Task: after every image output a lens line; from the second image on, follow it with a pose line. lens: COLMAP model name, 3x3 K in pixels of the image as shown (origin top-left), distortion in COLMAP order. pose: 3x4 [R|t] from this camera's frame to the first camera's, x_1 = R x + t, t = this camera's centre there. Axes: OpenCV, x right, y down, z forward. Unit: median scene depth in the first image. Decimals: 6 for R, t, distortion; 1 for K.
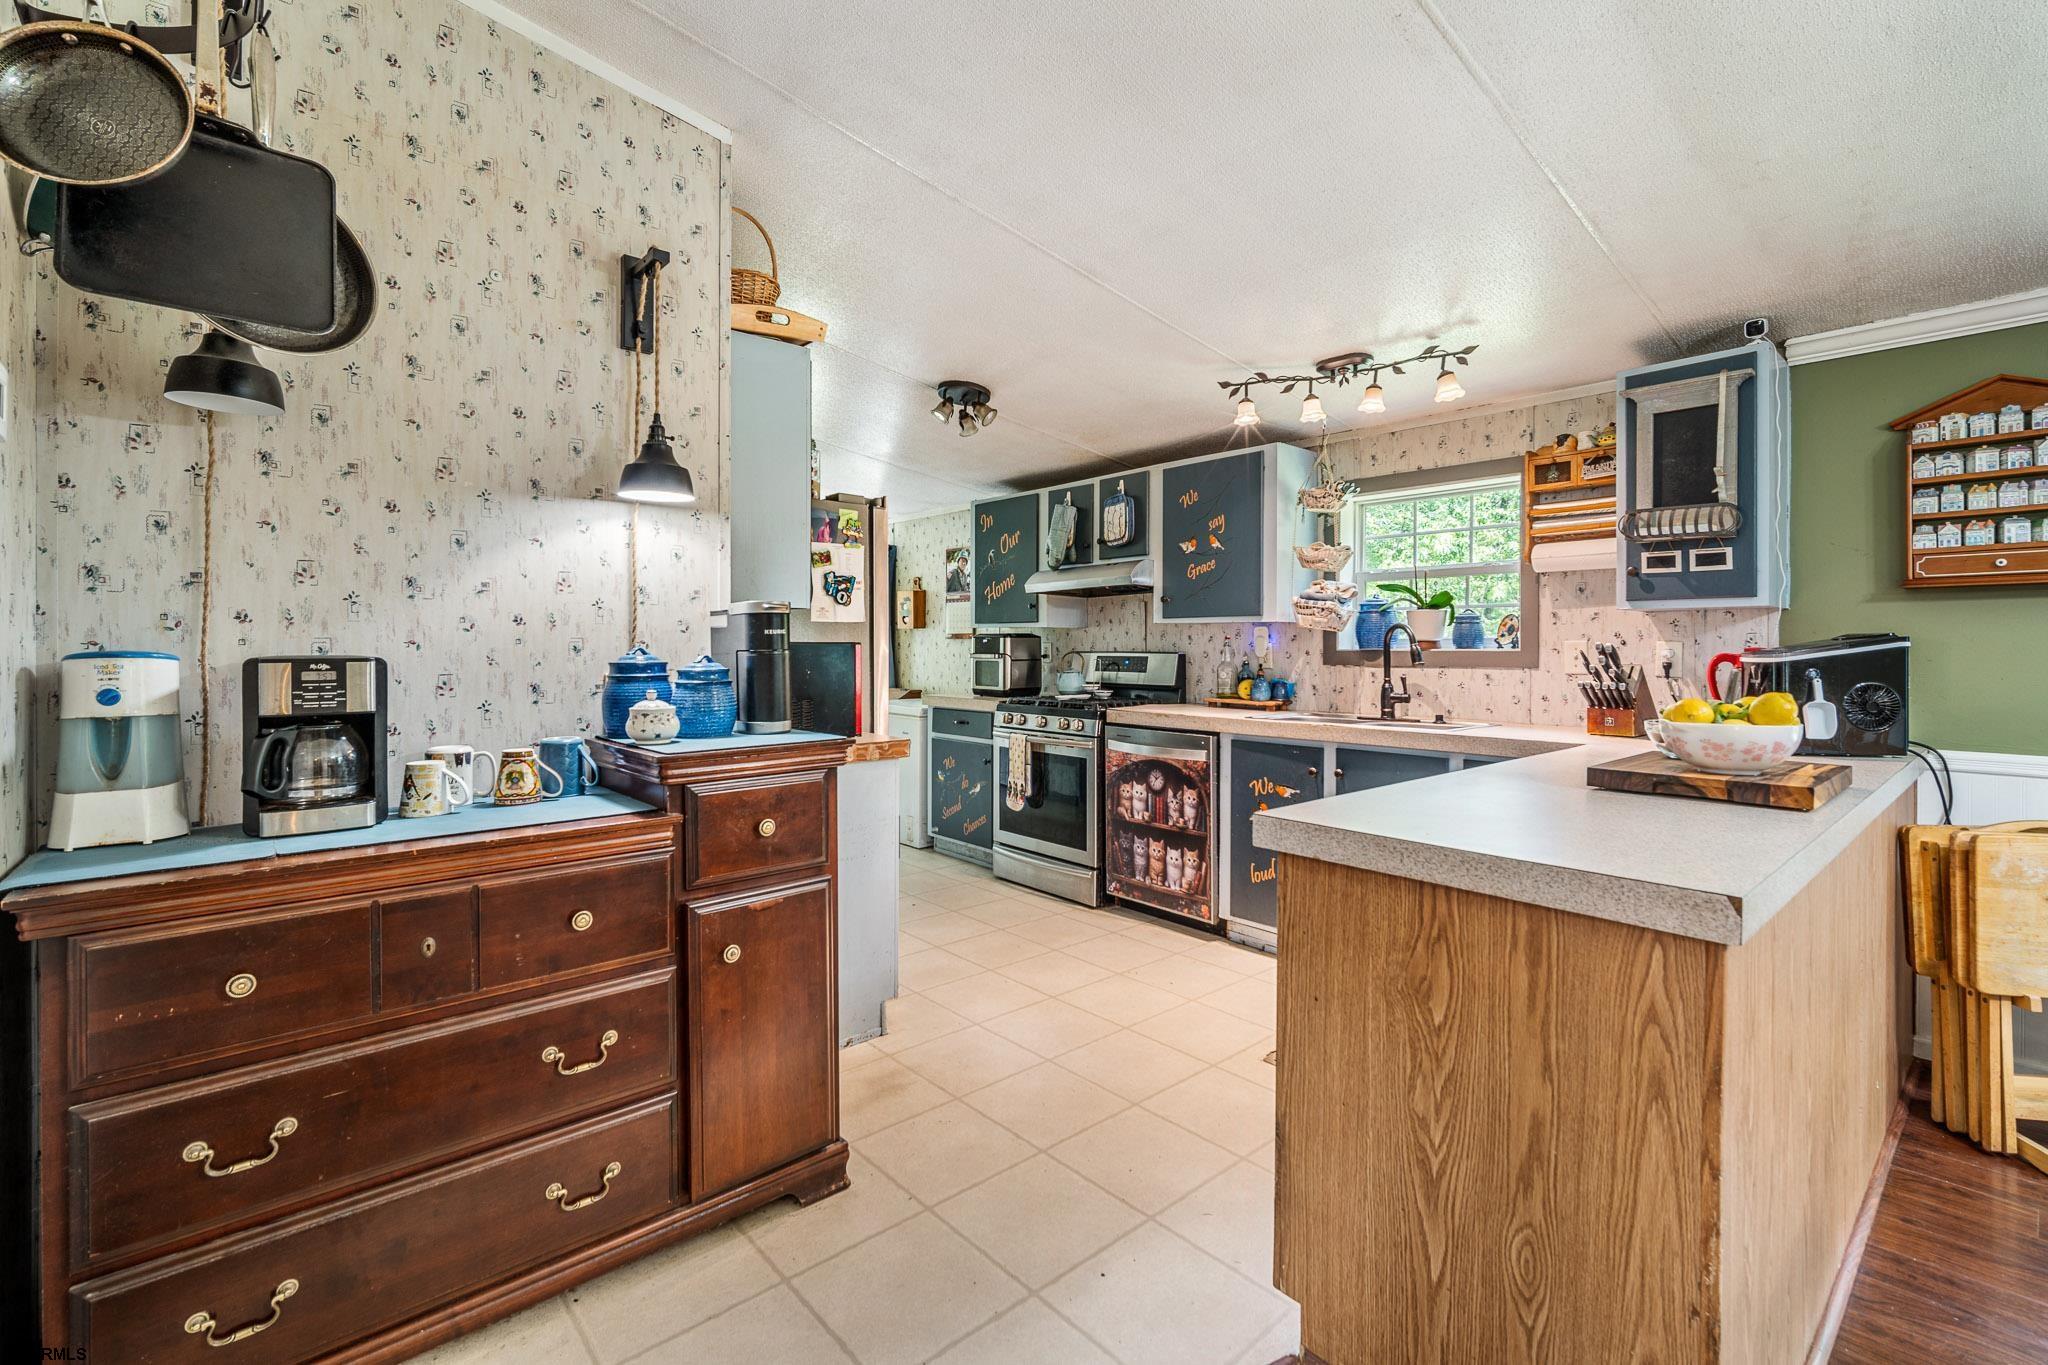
lens RADIAL K [[895.2, 0, 1029.6], [0, 895.2, 650.0], [0, 0, 1]] dist [-0.015469, 0.004233]
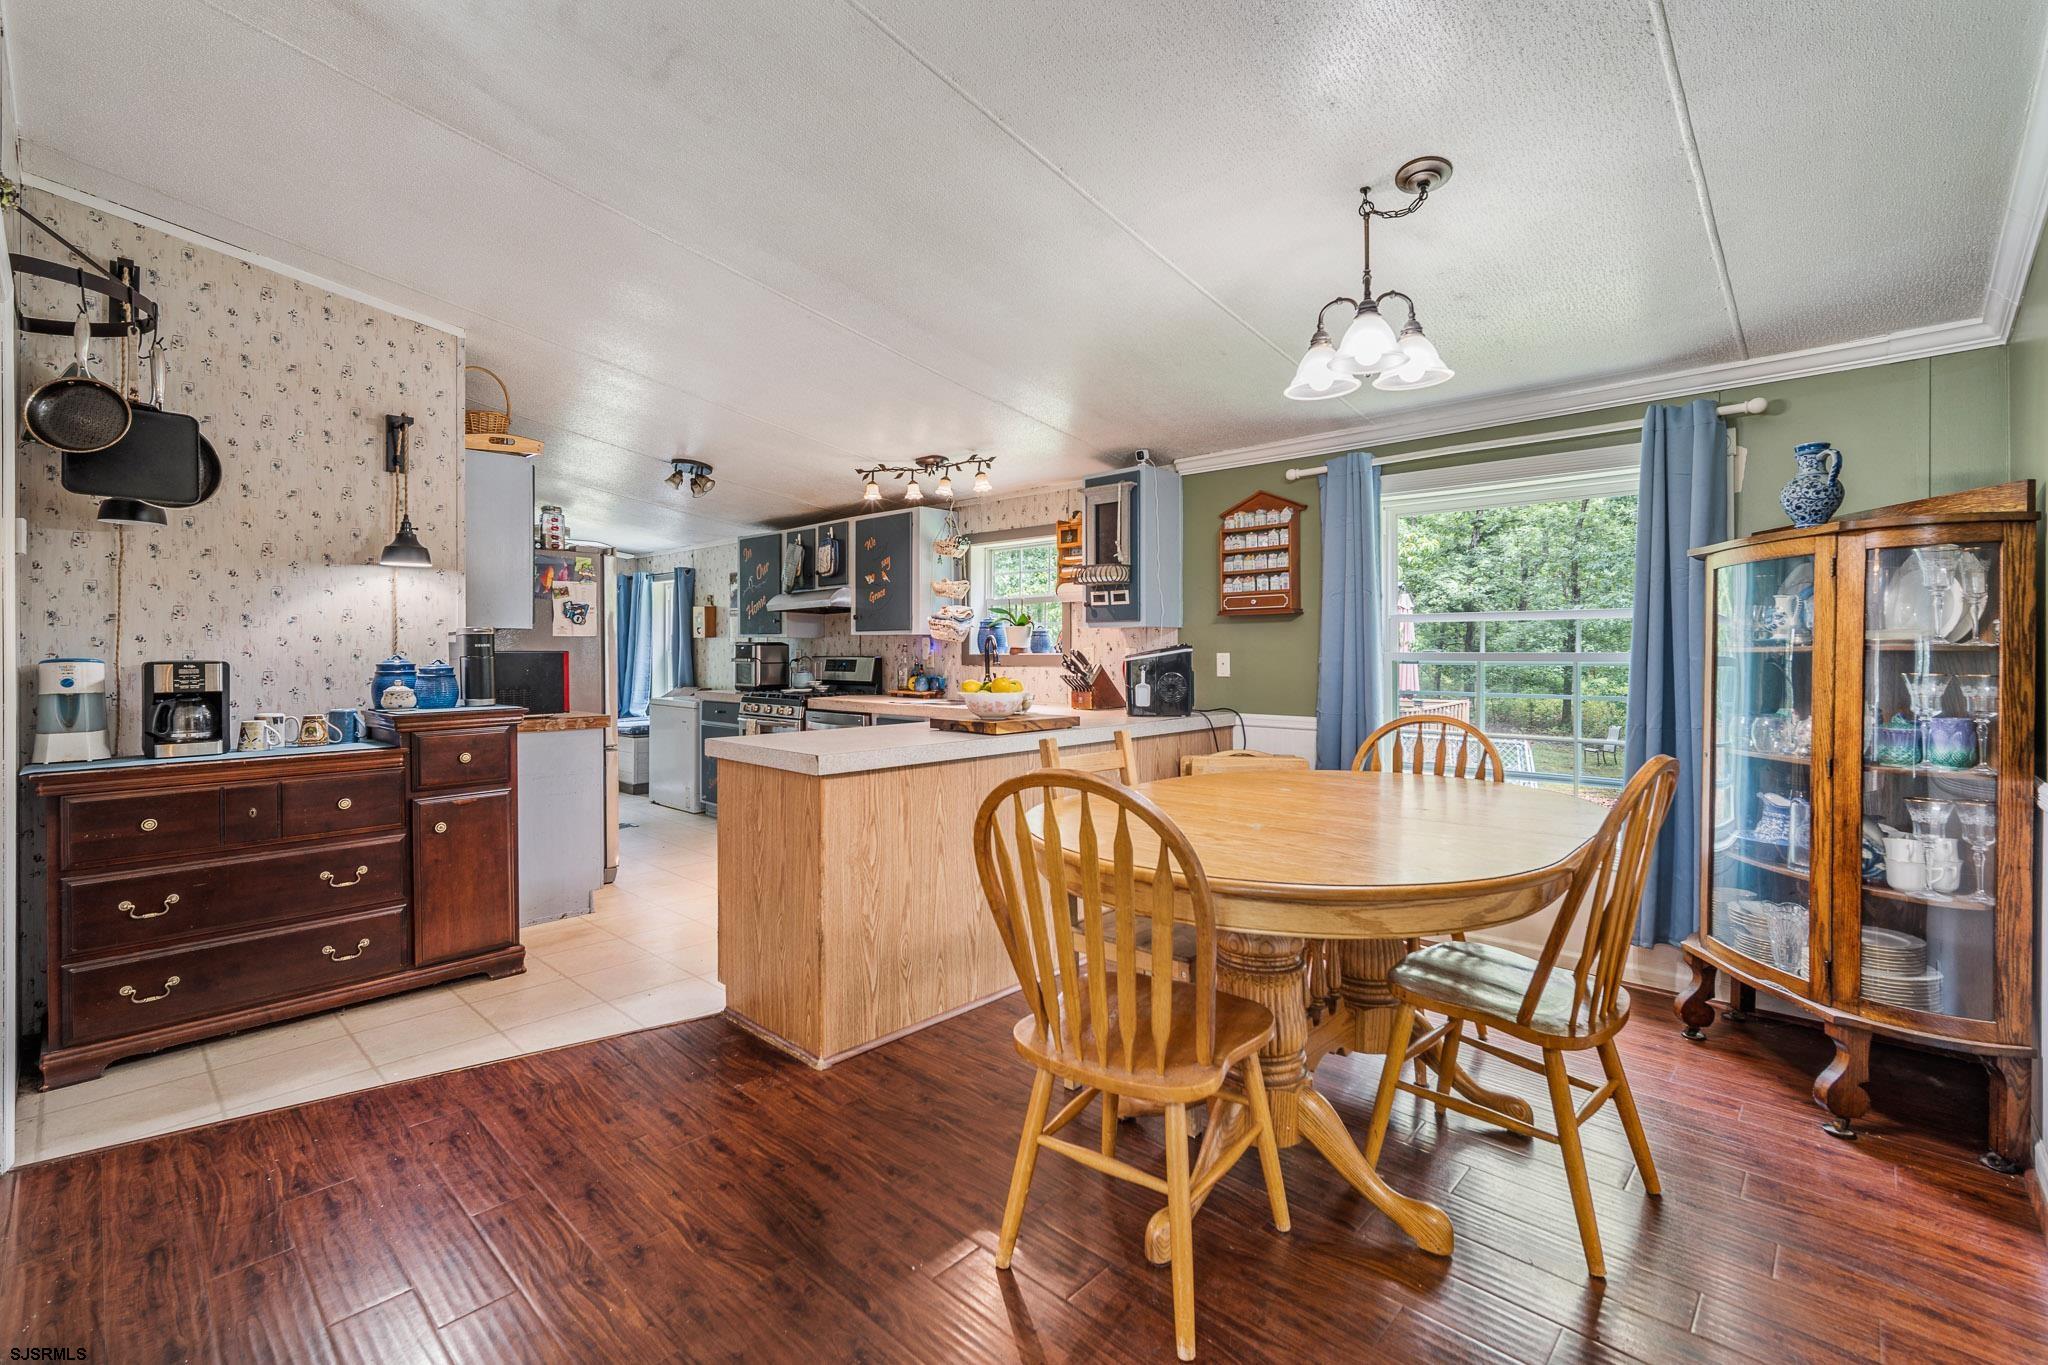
lens RADIAL K [[895.2, 0, 1034.0], [0, 895.2, 652.2], [0, 0, 1]] dist [-0.015469, 0.004233]
pose [[0.994642, -0.003652, 0.103318, 0.447709], [0.003884, 0.999990, -0.002049, -0.000017], [-0.103310, 0.002440, 0.994646, -0.599234]]
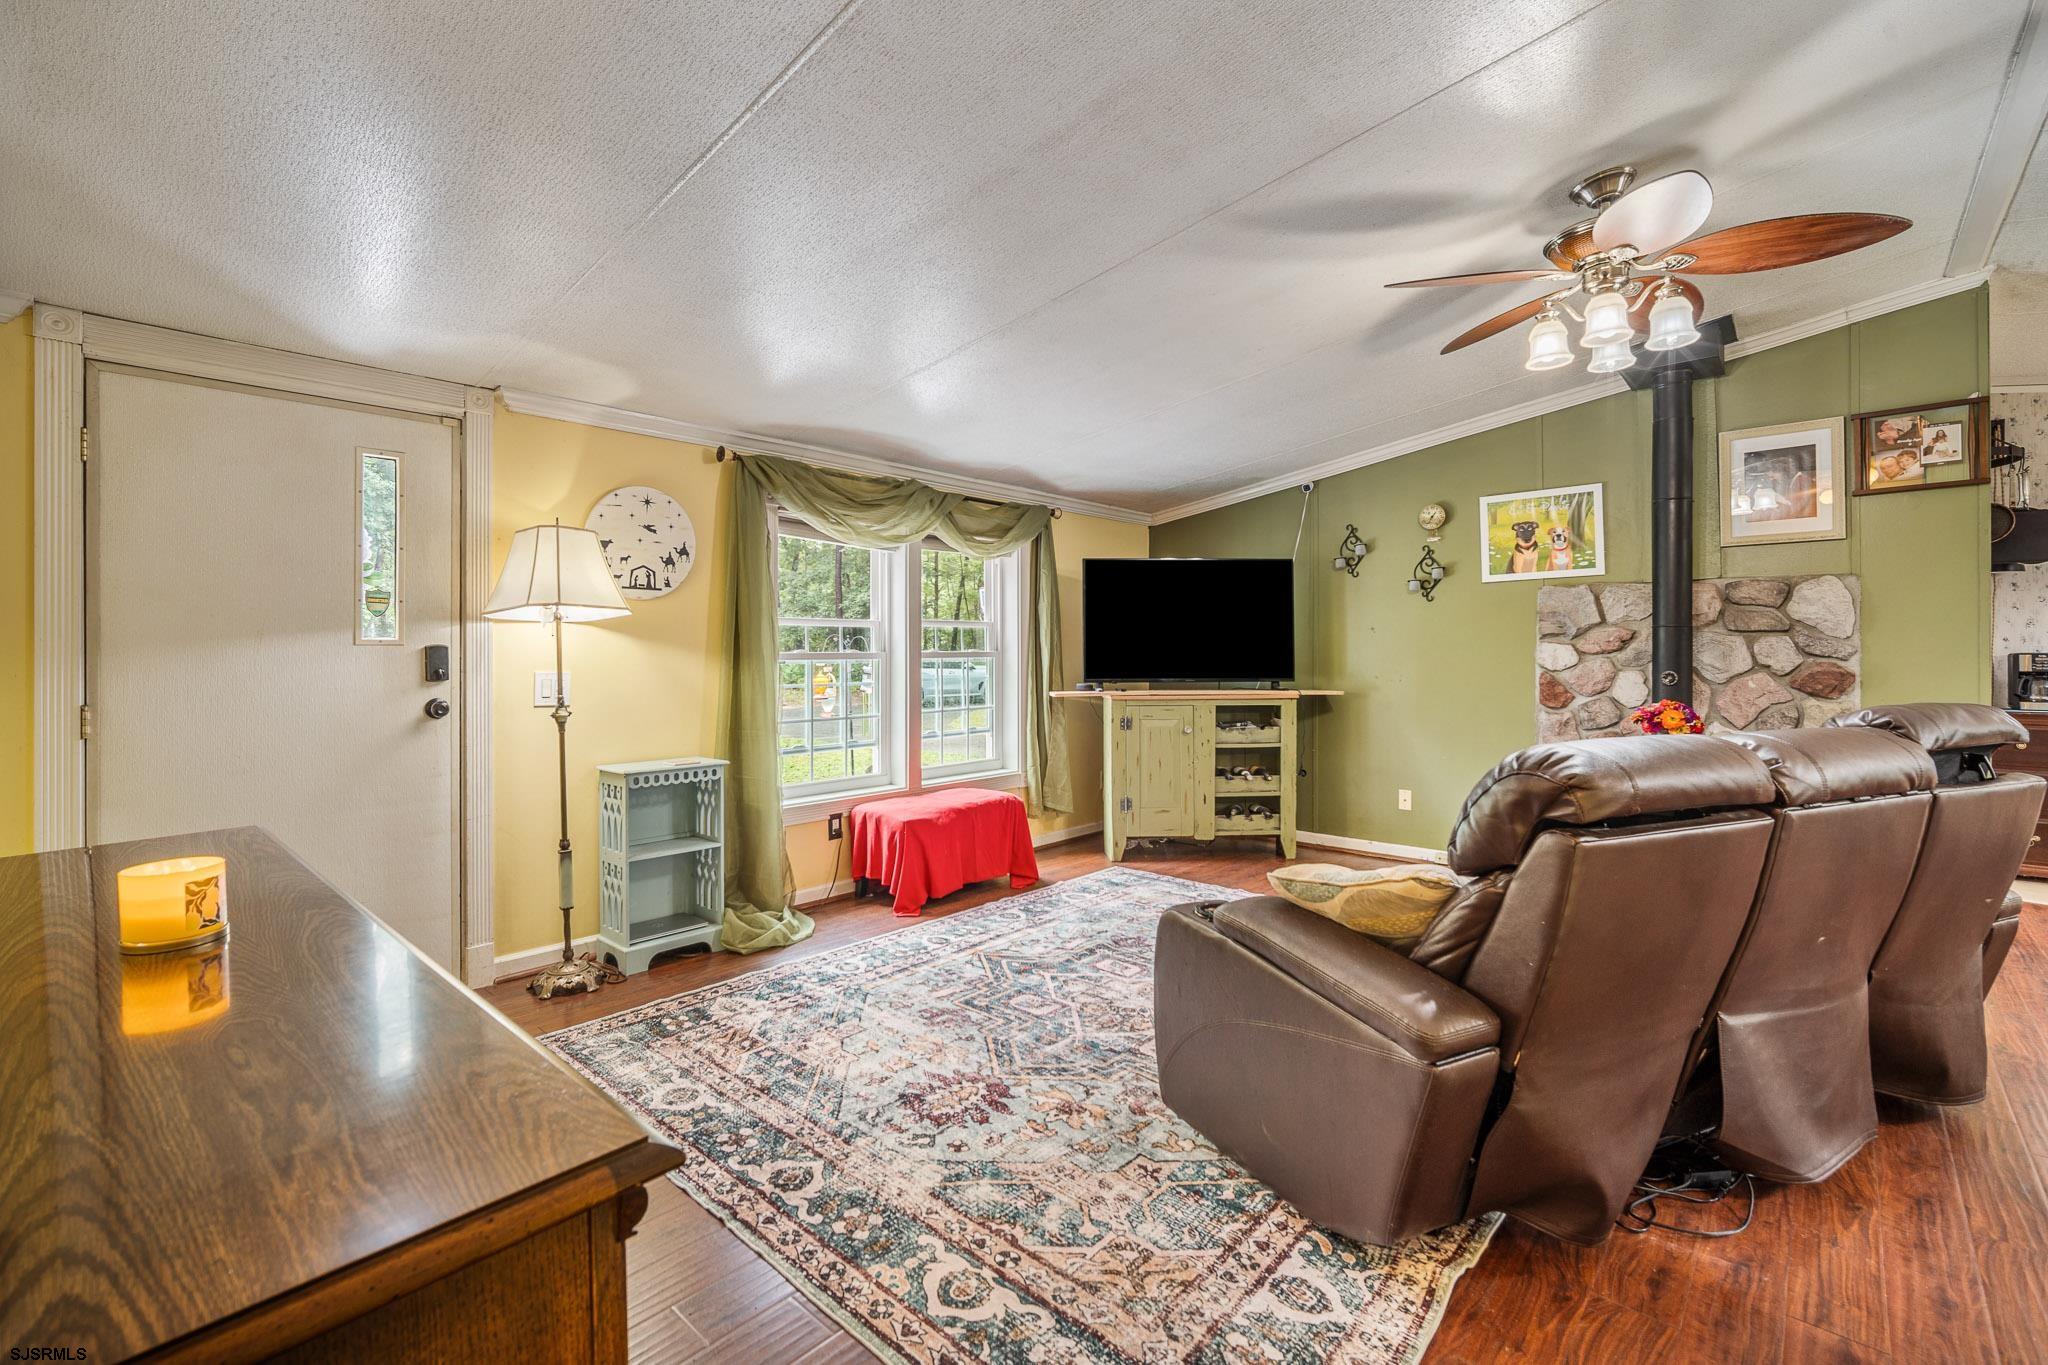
lens RADIAL K [[895.2, 0, 1012.5], [0, 895.2, 646.1], [0, 0, 1]] dist [-0.015469, 0.004233]
pose [[0.112118, -0.002947, -0.993691, 1.082273], [-0.003192, 0.999989, -0.003326, 0.003374], [0.993690, 0.003545, 0.112107, -1.699596]]
